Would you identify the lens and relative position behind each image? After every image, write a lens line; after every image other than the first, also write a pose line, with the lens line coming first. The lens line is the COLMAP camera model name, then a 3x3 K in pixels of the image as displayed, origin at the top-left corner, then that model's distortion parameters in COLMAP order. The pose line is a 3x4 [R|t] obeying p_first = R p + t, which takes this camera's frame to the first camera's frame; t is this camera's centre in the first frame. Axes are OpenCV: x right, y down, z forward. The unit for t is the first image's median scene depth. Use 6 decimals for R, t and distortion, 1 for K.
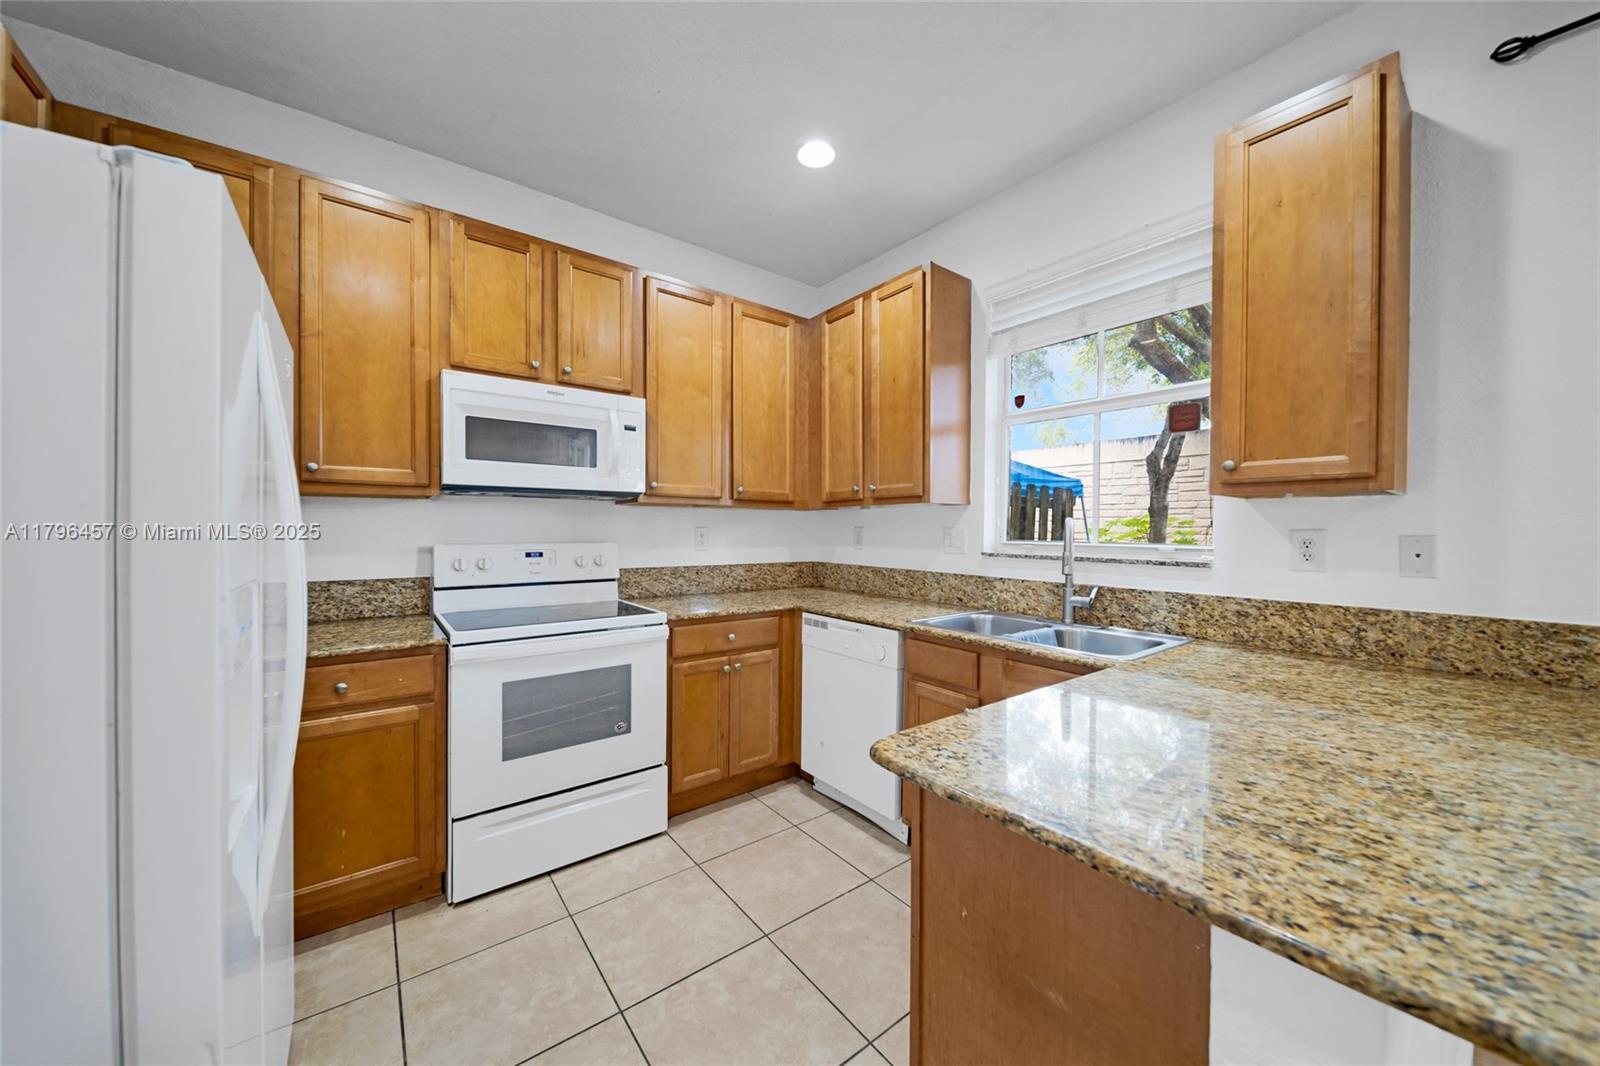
lens RADIAL K [[569.9, 0, 808.1], [0, 569.9, 535.1], [0, 0, 1]] dist [-0.001092, -0.000250]
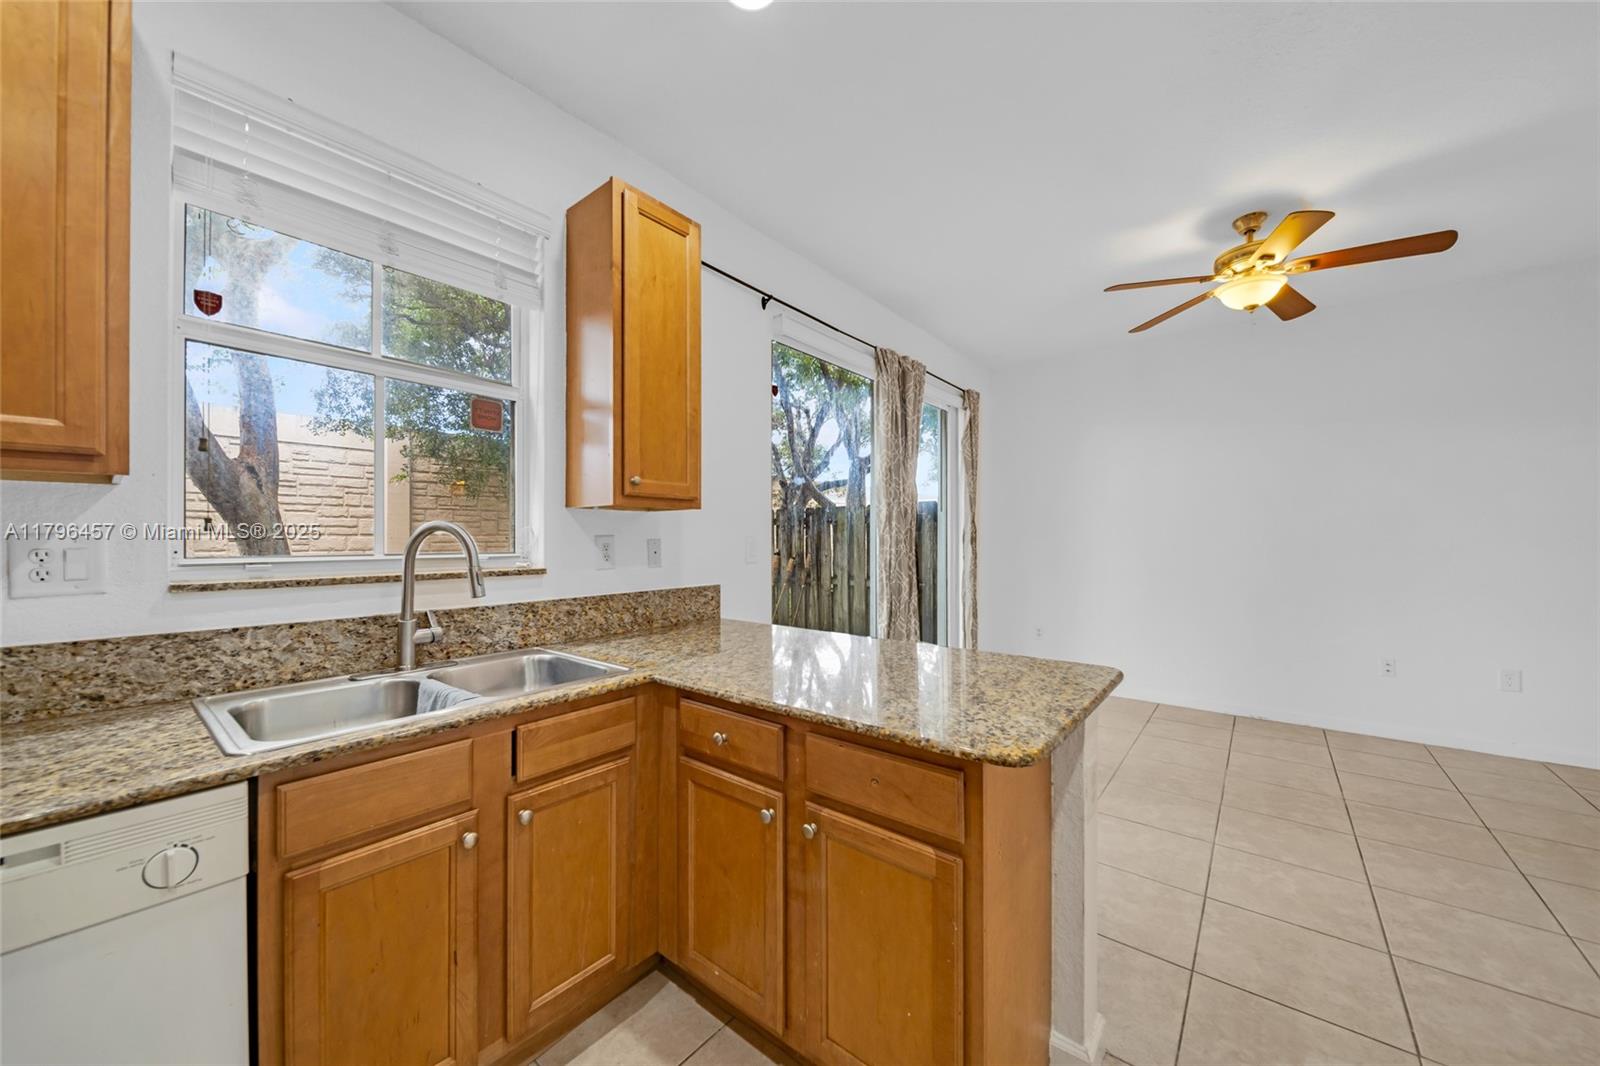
lens RADIAL K [[576.1, 0, 778.2], [0, 576.1, 521.5], [0, 0, 1]] dist [0.000376, -0.000066]
pose [[-0.199778, 0.020476, 0.979627, -0.297404], [0.014163, 0.999738, -0.018008, -0.008721], [-0.979739, 0.010277, -0.200016, 0.607926]]
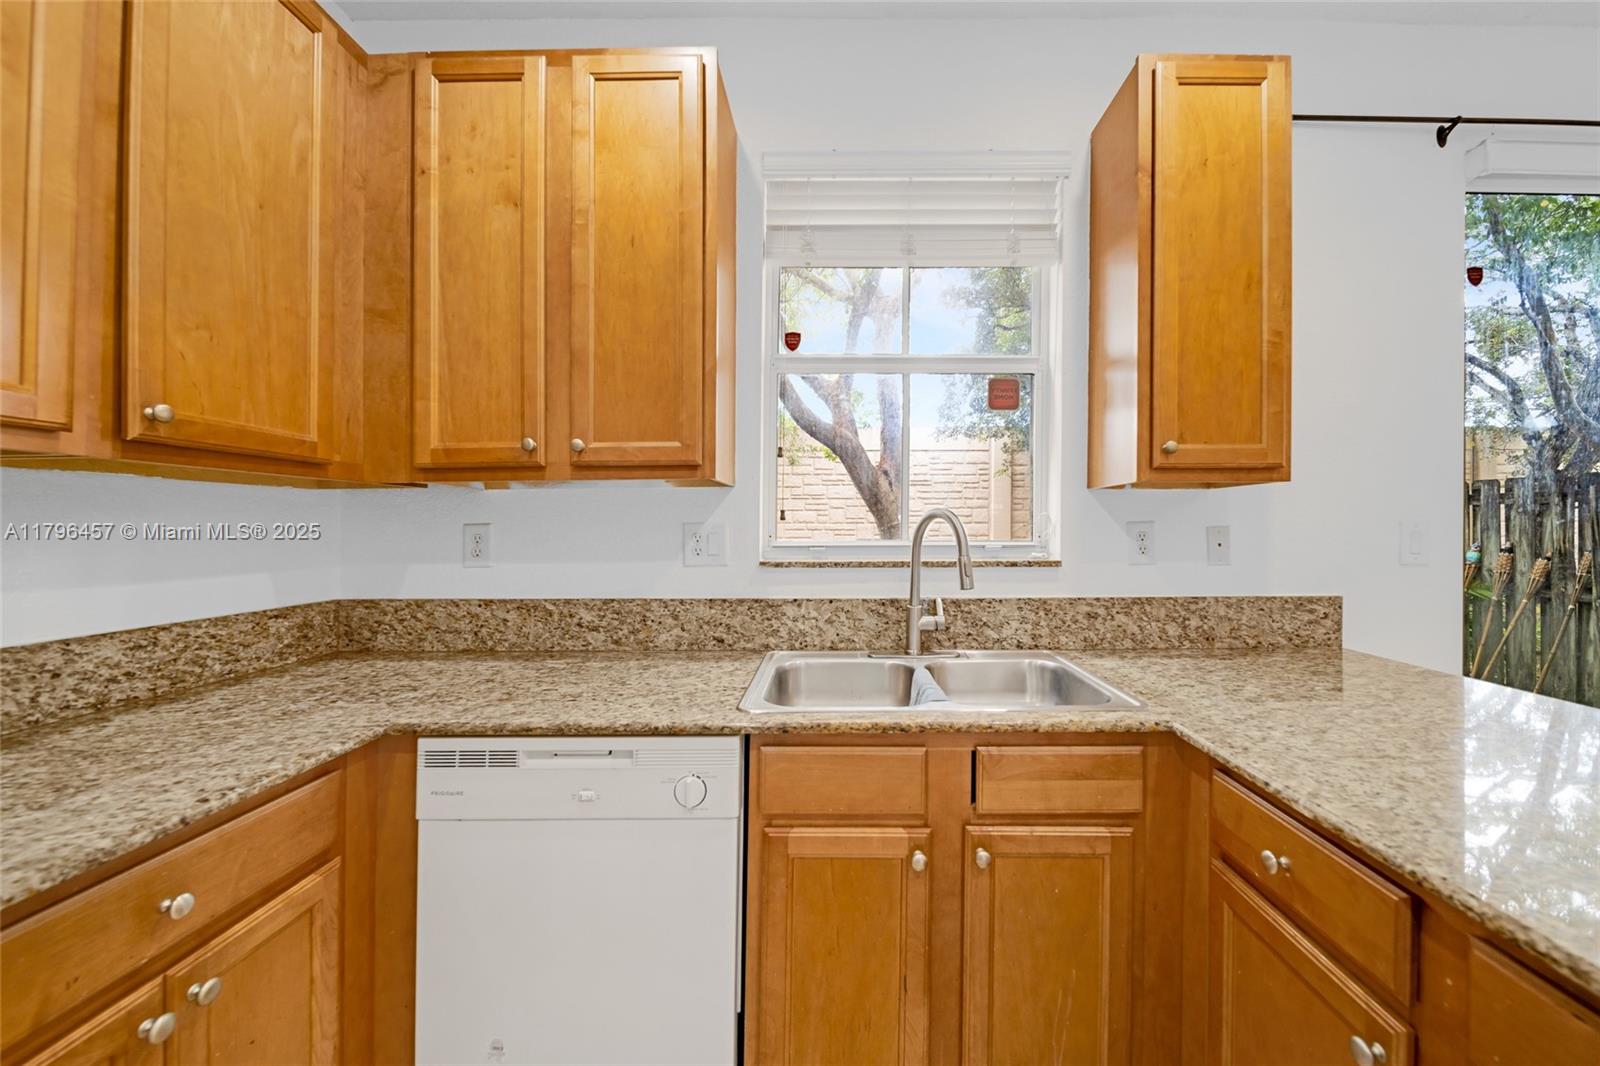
lens RADIAL K [[580.0, 0, 846.4], [0, 580.0, 520.8], [0, 0, 1]] dist [0.005698, -0.004520]
pose [[0.617307, -0.001895, 0.786720, -0.151618], [0.018733, 0.999749, -0.012291, -0.006206], [-0.786499, 0.022325, 0.617188, 0.537930]]
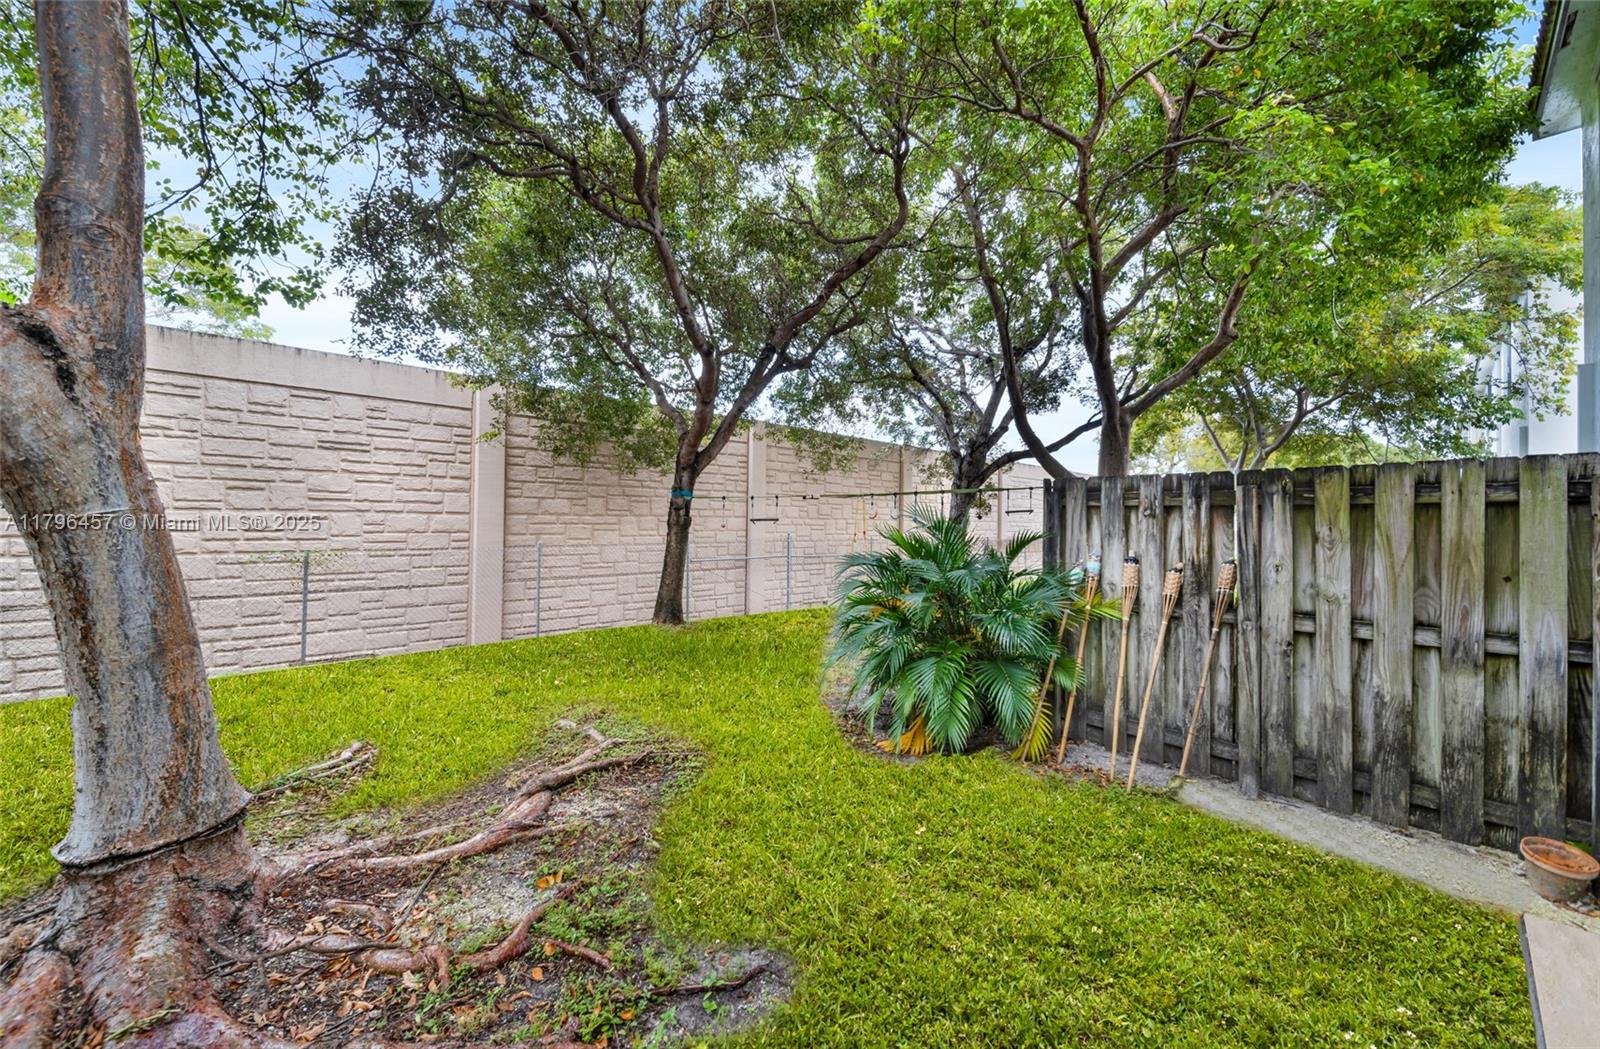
lens RADIAL K [[598.9, 0, 801.9], [0, 598.9, 515.0], [0, 0, 1]] dist [0.000228, 0.000009]
pose [[-0.069717, 0.003730, 0.997560, 1.030282], [-0.000544, 0.999993, -0.003777, -0.010065], [-0.997567, -0.000806, -0.069714, 1.005616]]
